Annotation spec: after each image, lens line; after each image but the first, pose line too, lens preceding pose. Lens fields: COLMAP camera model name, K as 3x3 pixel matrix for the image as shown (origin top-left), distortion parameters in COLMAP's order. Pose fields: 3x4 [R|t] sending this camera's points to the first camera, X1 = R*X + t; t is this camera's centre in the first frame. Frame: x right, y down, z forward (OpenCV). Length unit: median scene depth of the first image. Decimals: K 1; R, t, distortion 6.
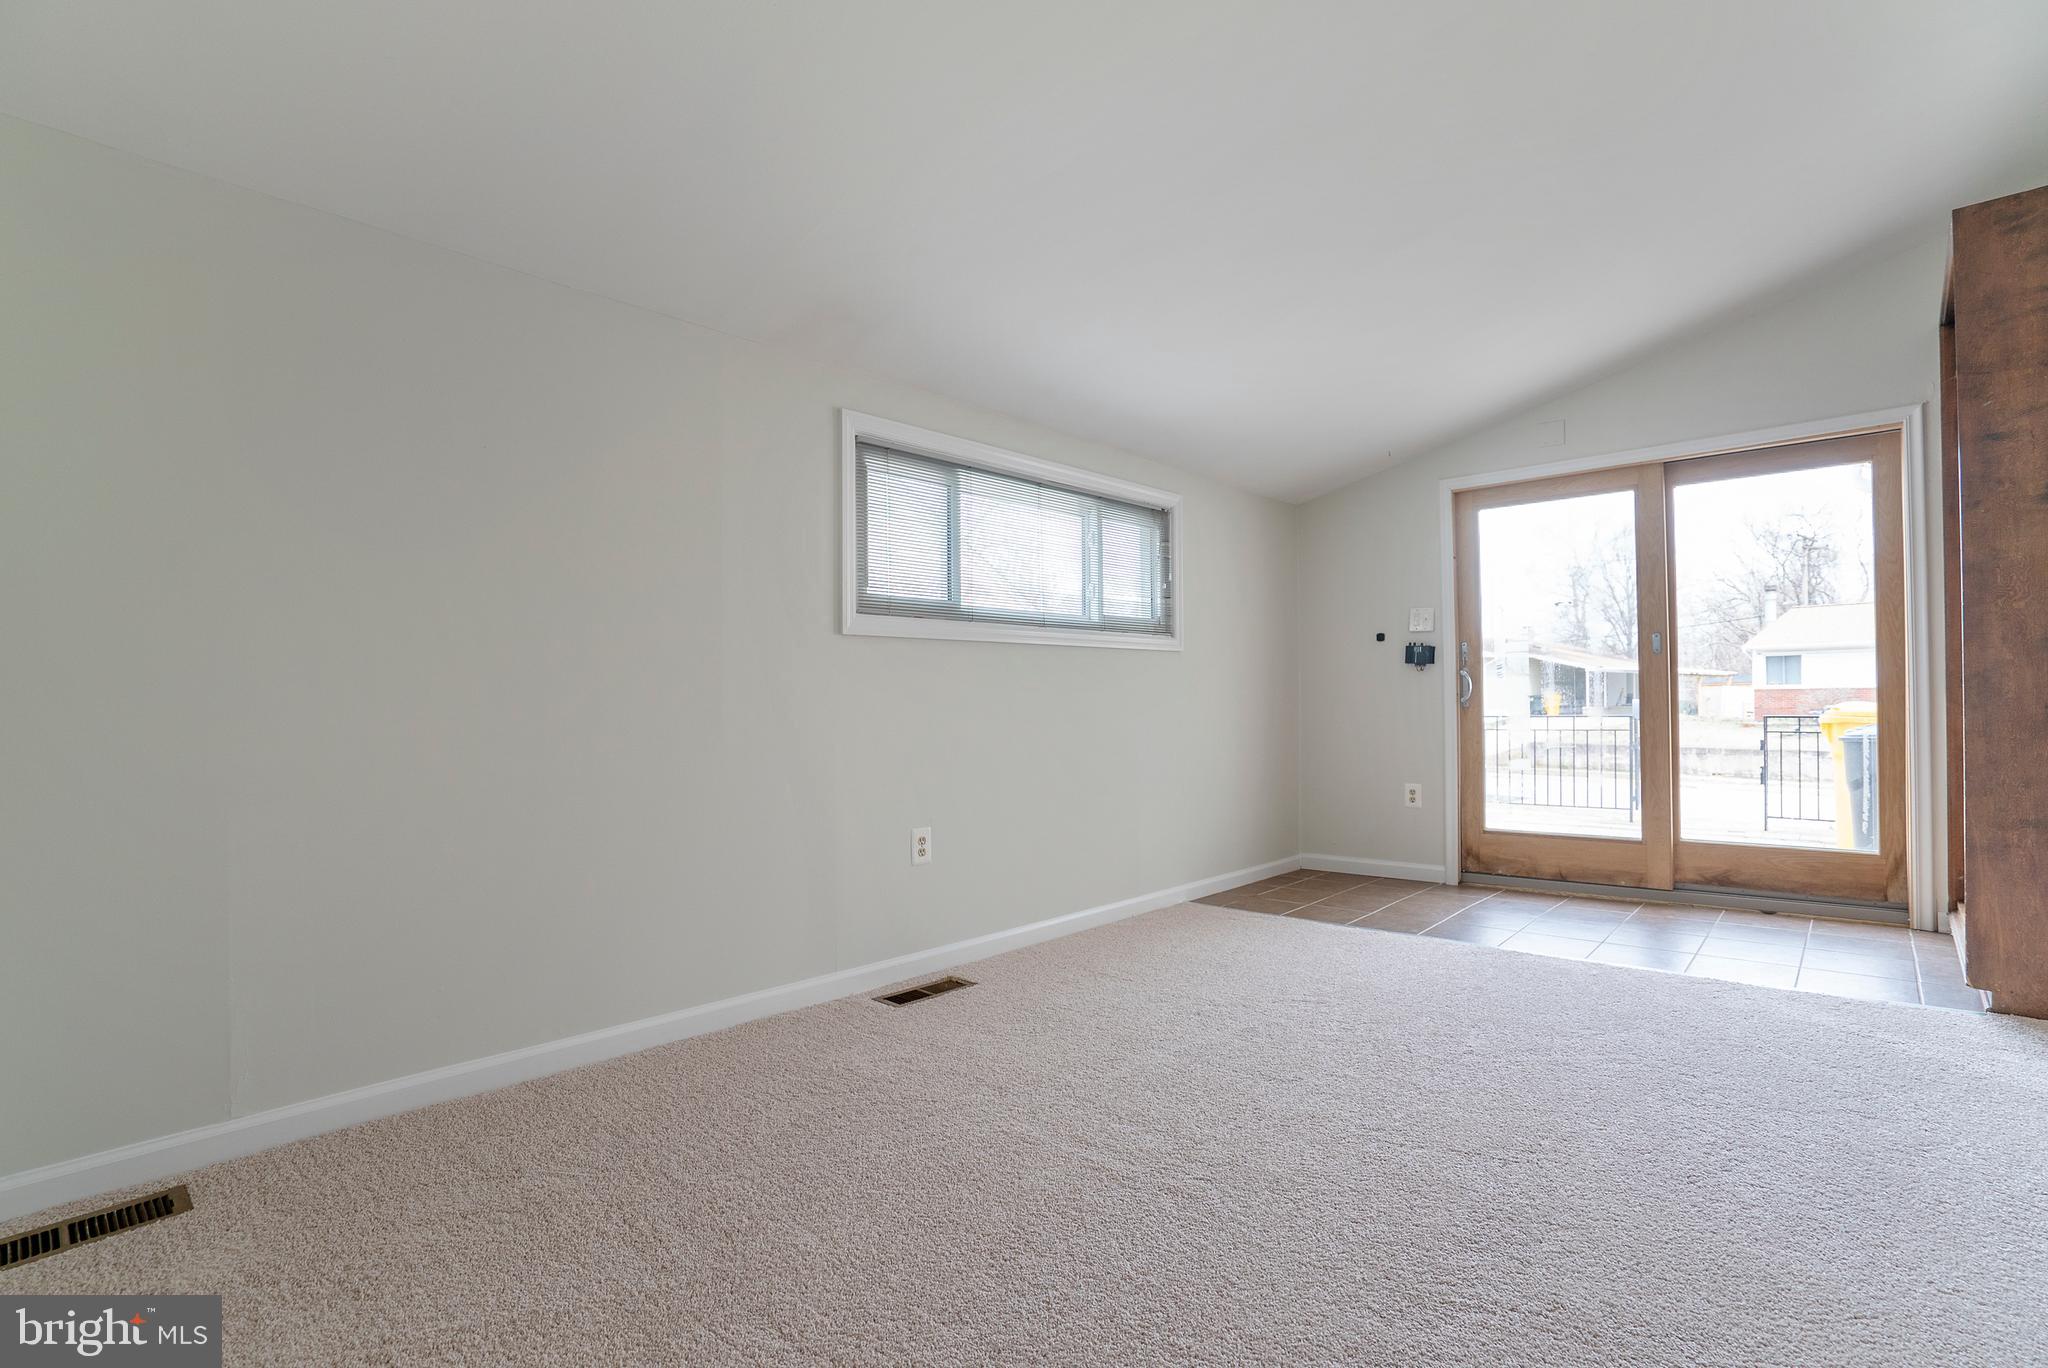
lens RADIAL K [[984.1, 0, 1020.2], [0, 984.1, 695.4], [0, 0, 1]] dist [-0.048872, 0.026308]
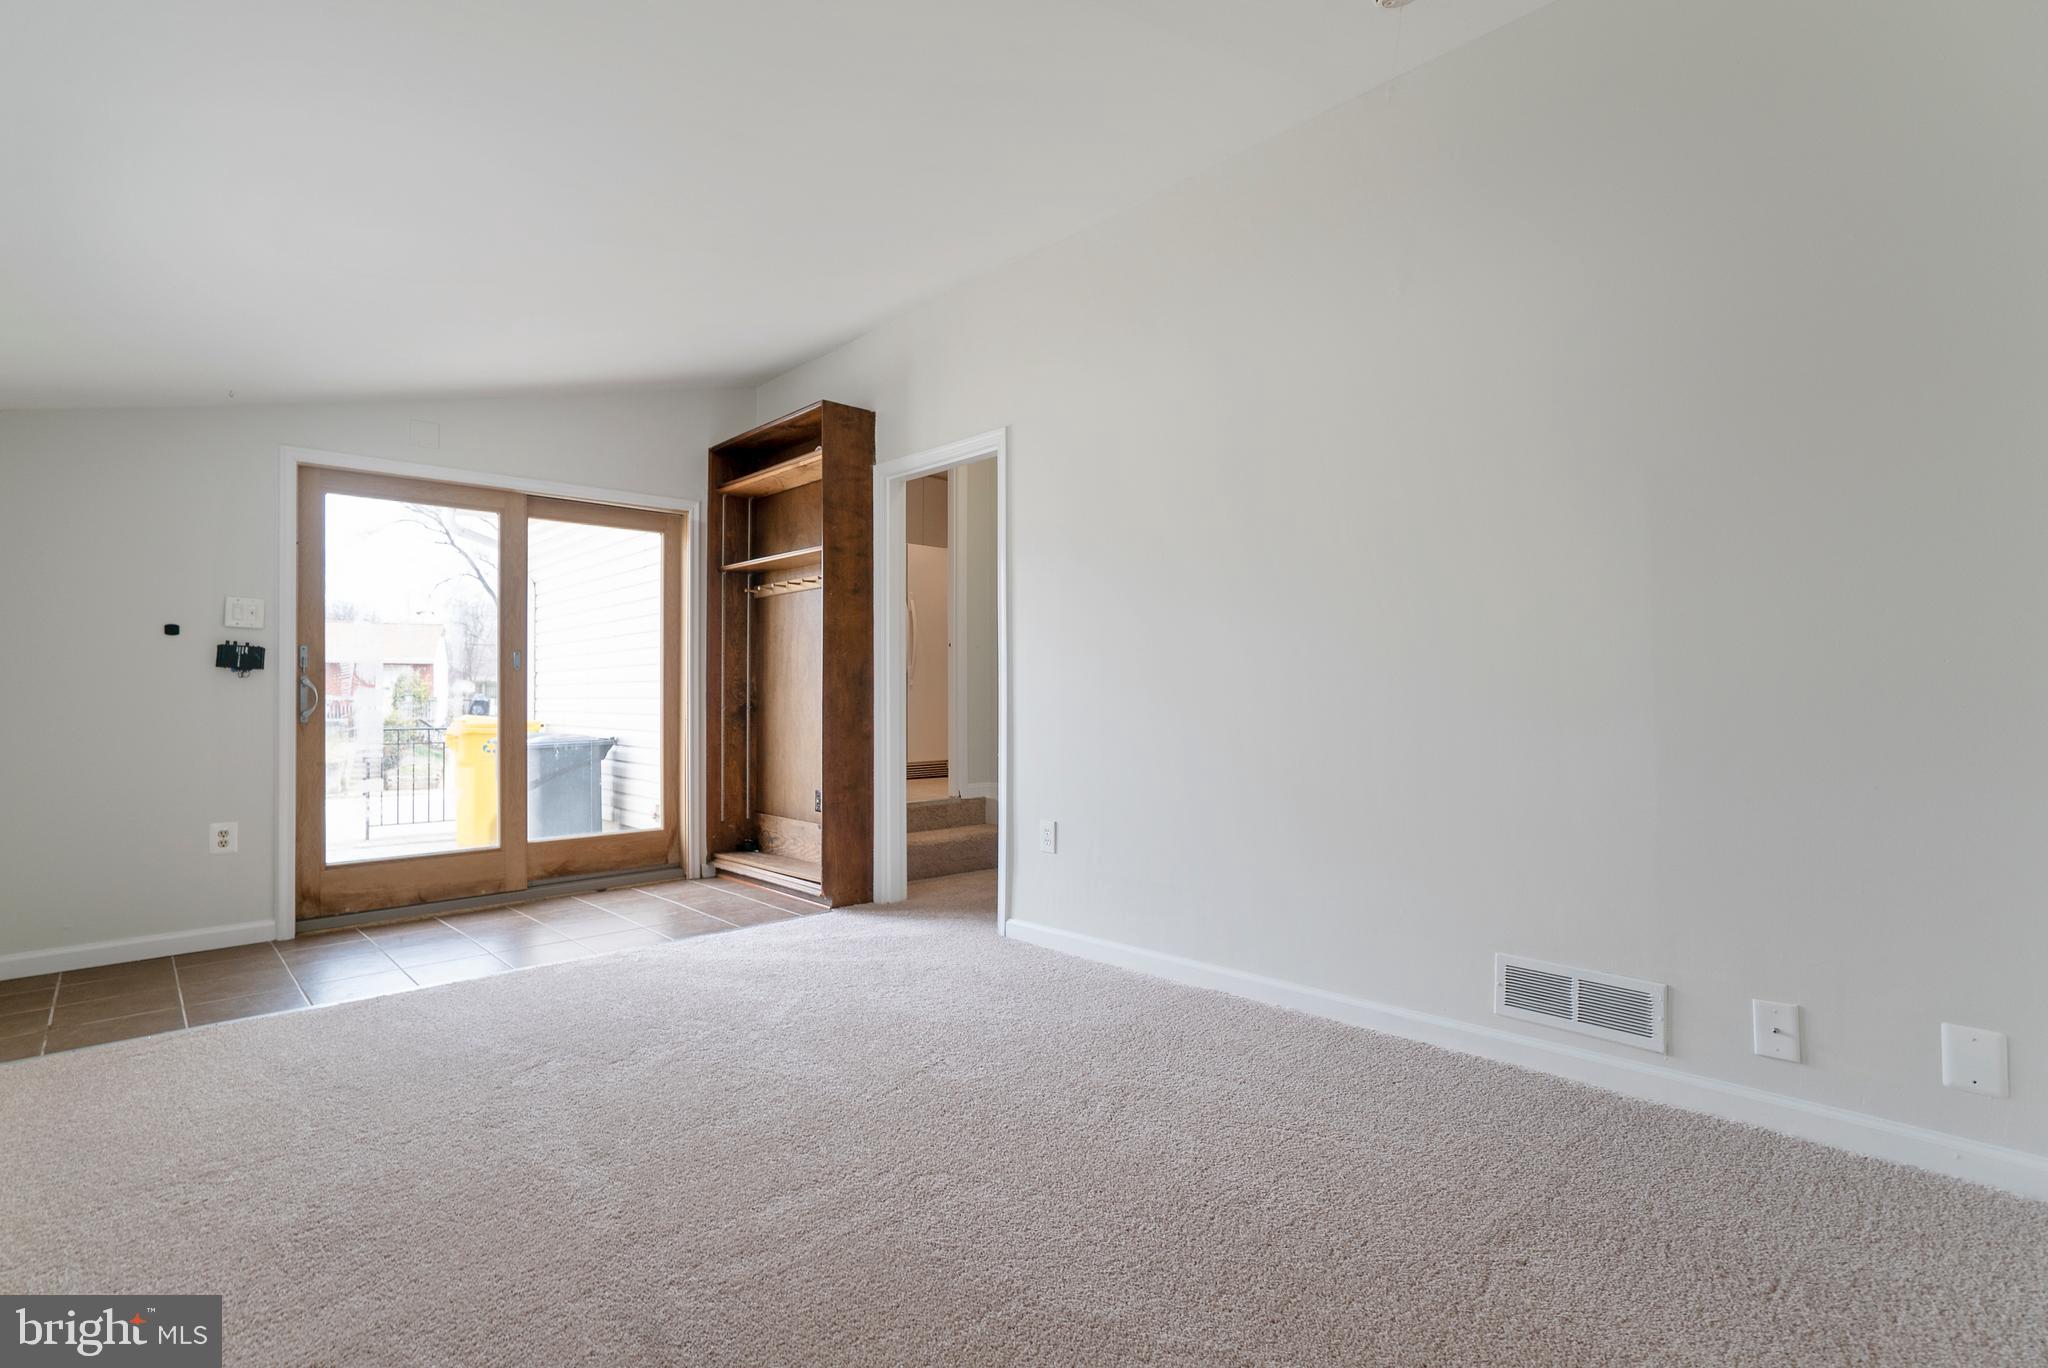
lens RADIAL K [[964.4, 0, 1024.0], [0, 964.4, 684.0], [0, 0, 1]] dist [-0.000649, 0.023021]
pose [[0.098129, 0.028517, 0.994765, -0.334990], [-0.002451, 0.999593, -0.028413, 0.001097], [-0.995171, 0.000350, 0.098159, 0.318670]]
